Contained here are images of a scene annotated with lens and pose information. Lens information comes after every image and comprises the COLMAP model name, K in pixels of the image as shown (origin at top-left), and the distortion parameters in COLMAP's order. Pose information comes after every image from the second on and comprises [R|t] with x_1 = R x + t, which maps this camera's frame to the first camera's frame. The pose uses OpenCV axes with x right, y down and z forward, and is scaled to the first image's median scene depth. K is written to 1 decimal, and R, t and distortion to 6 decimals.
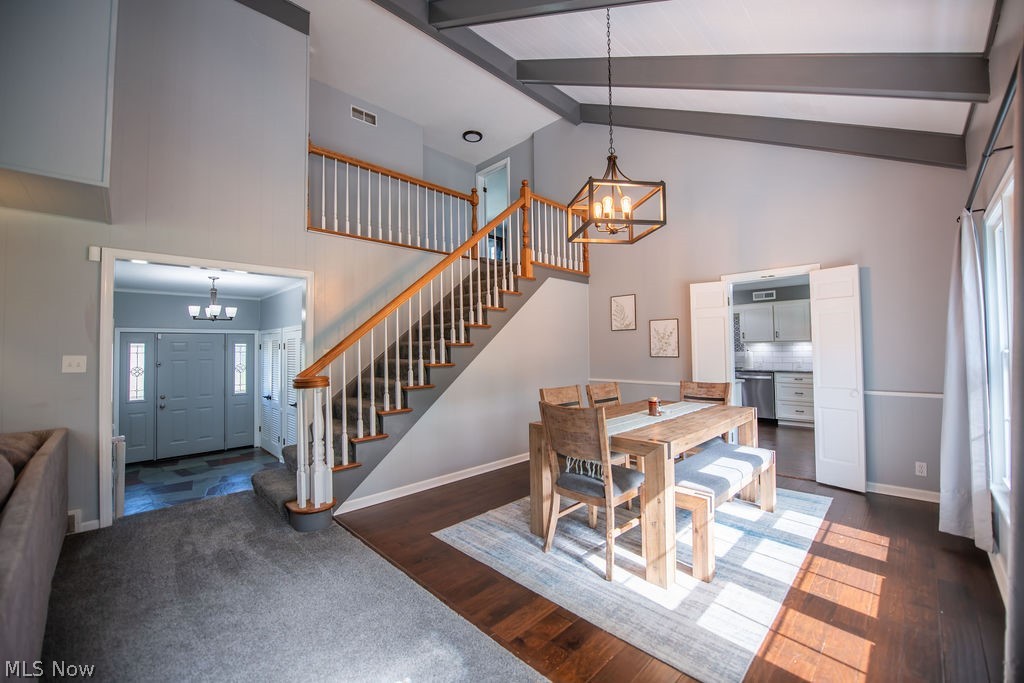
lens RADIAL K [[408.0, 0, 513.0], [0, 408.0, 339.0], [0, 0, 1]] dist [-0.014949, -0.000752]
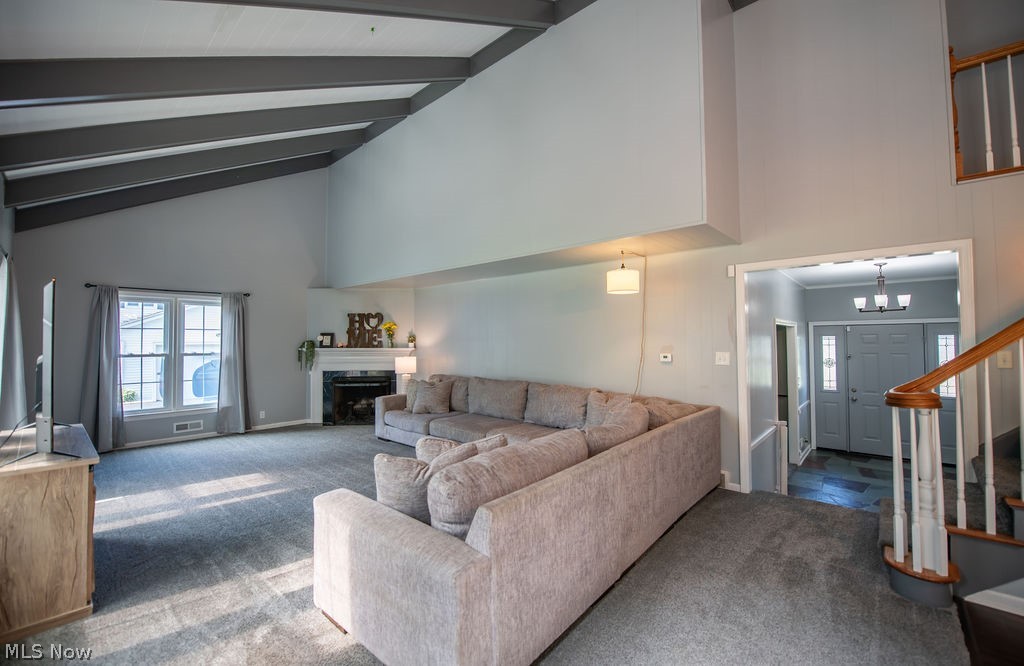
lens RADIAL K [[419.2, 0, 509.2], [0, 419.2, 331.3], [0, 0, 1]] dist [-0.022213, -0.000360]
pose [[0.052406, -0.011004, -0.998565, 0.171946], [0.029172, 0.999529, -0.009483, -0.025551], [0.998200, -0.028633, 0.052702, 0.189485]]
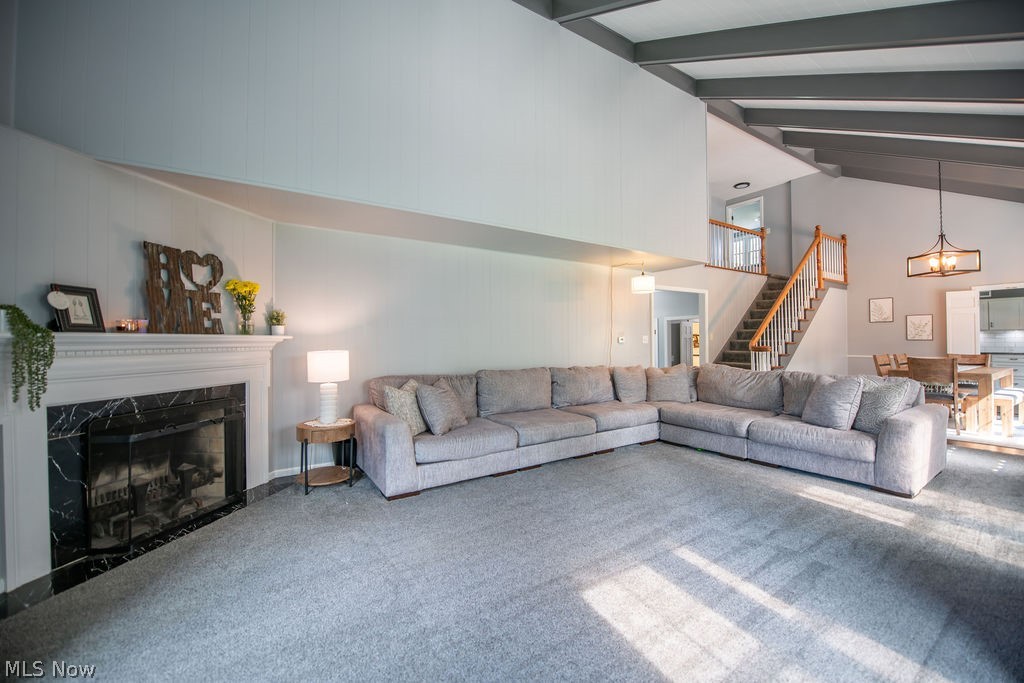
lens RADIAL K [[408.0, 0, 510.5], [0, 408.0, 339.8], [0, 0, 1]] dist [-0.014949, -0.000752]
pose [[0.977415, 0.007140, -0.211209, -1.190688], [-0.001111, 0.999589, 0.028654, 0.004876], [0.211327, -0.027772, 0.977021, -1.156282]]
